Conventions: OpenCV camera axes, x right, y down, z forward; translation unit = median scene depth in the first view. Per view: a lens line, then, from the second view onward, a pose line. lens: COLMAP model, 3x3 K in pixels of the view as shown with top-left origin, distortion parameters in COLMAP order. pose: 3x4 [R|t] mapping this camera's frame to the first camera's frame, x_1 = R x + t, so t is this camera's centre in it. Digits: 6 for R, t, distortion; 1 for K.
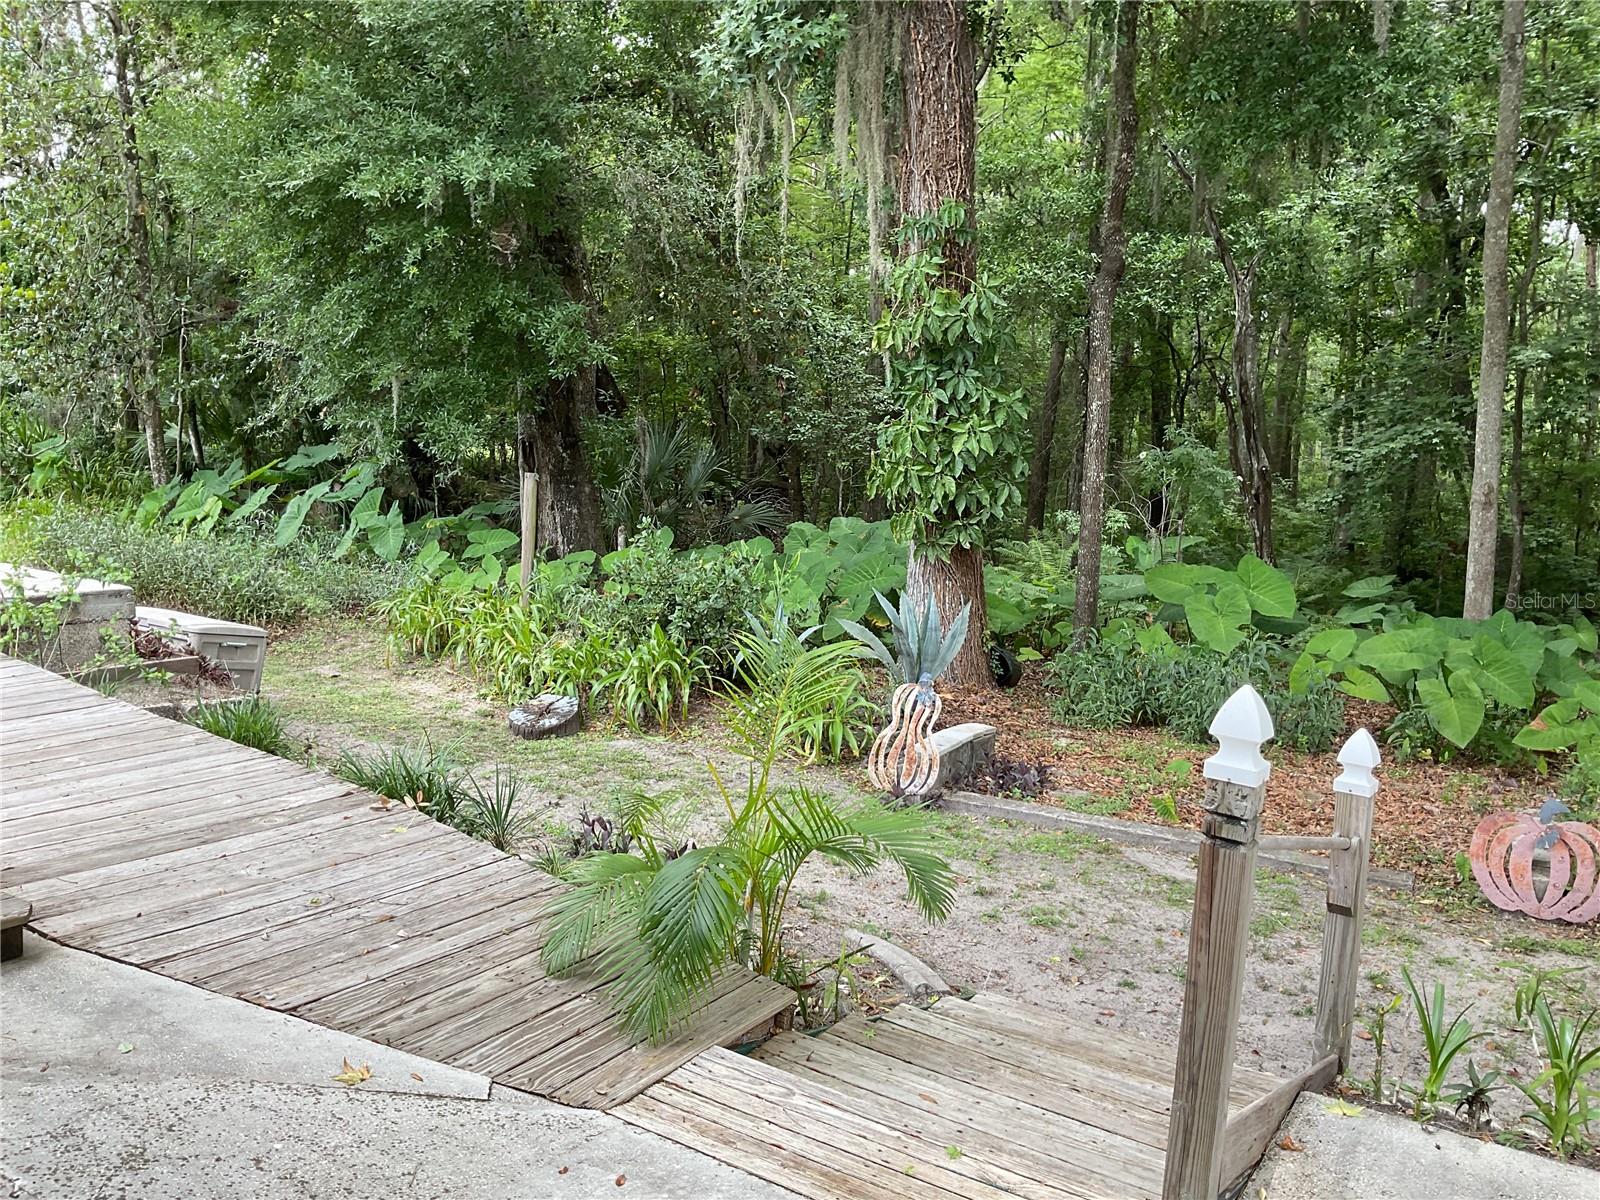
lens RADIAL K [[1310.0, 0, 793.6], [0, 1310.0, 595.3], [0, 0, 1]] dist [0.135869, -0.244490]
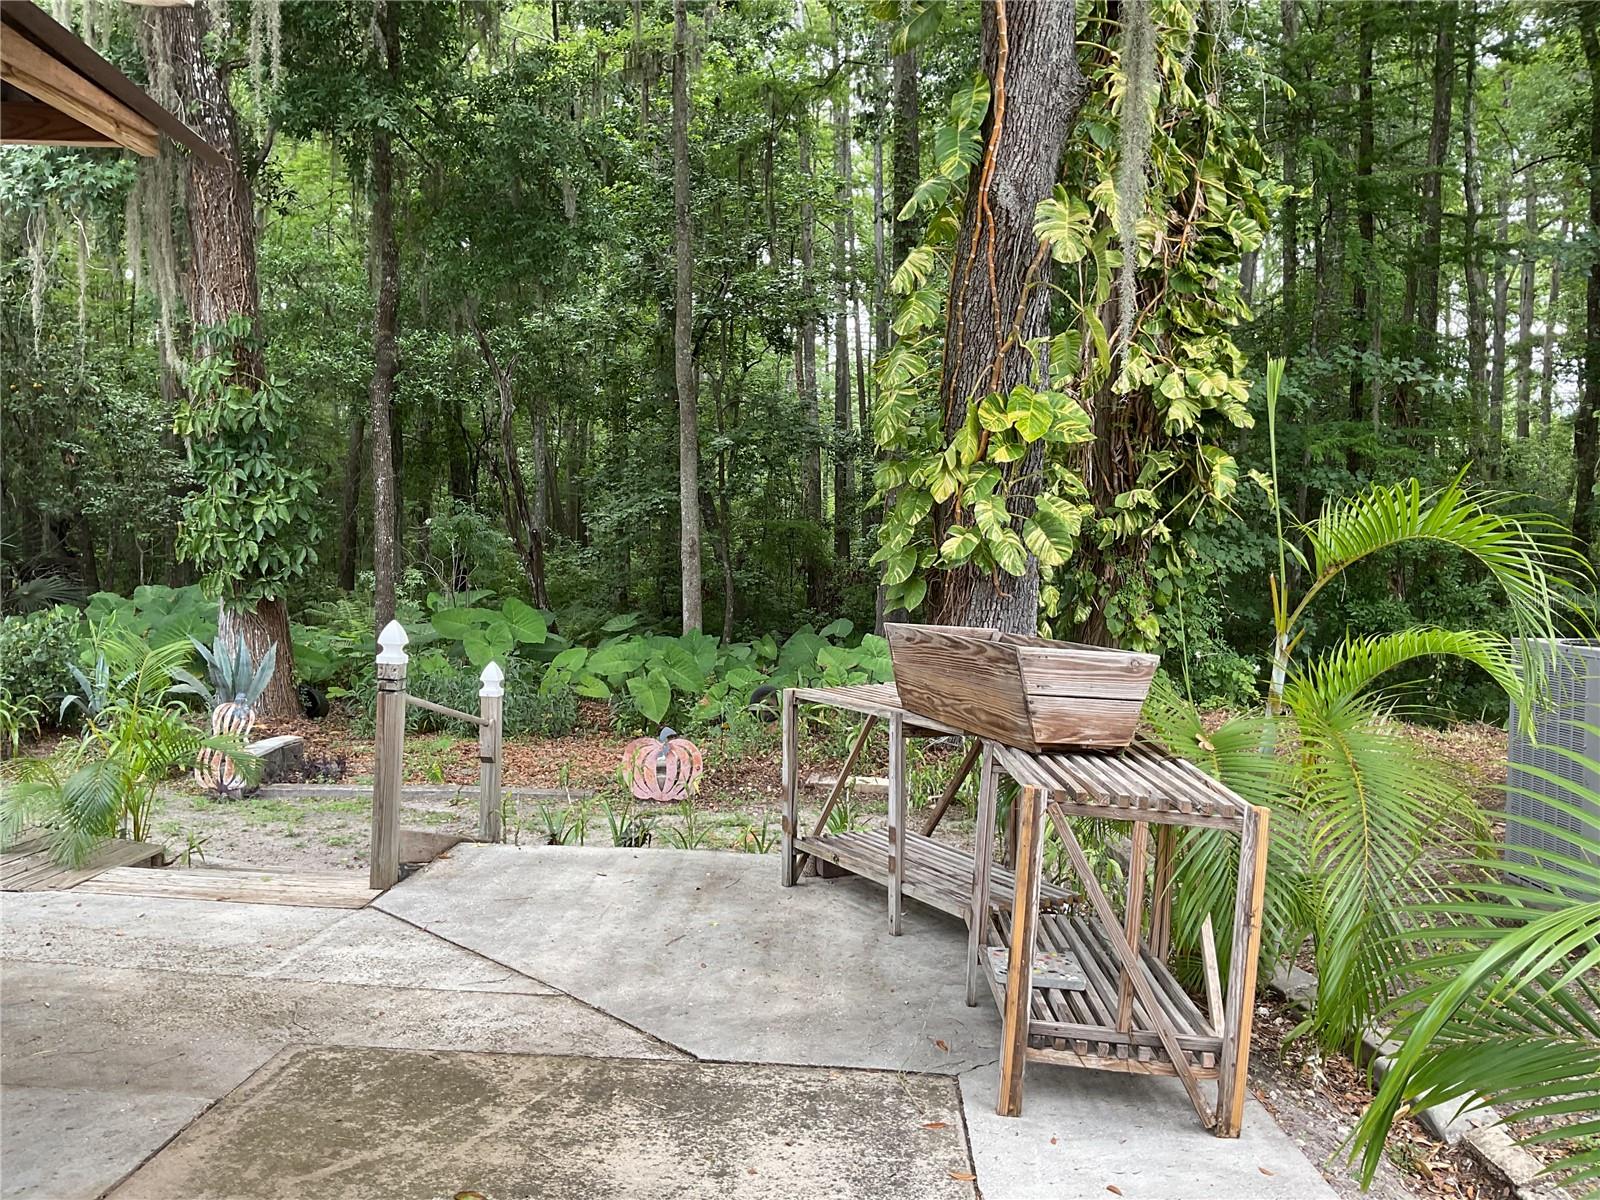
lens RADIAL K [[1338.1, 0, 824.3], [0, 1338.1, 597.0], [0, 0, 1]] dist [0.054399, -0.125761]
pose [[0.869981, -0.050901, 0.490450, -0.030885], [0.075419, 0.996690, -0.030340, 0.035717], [-0.487283, 0.063384, 0.870941, -0.309985]]
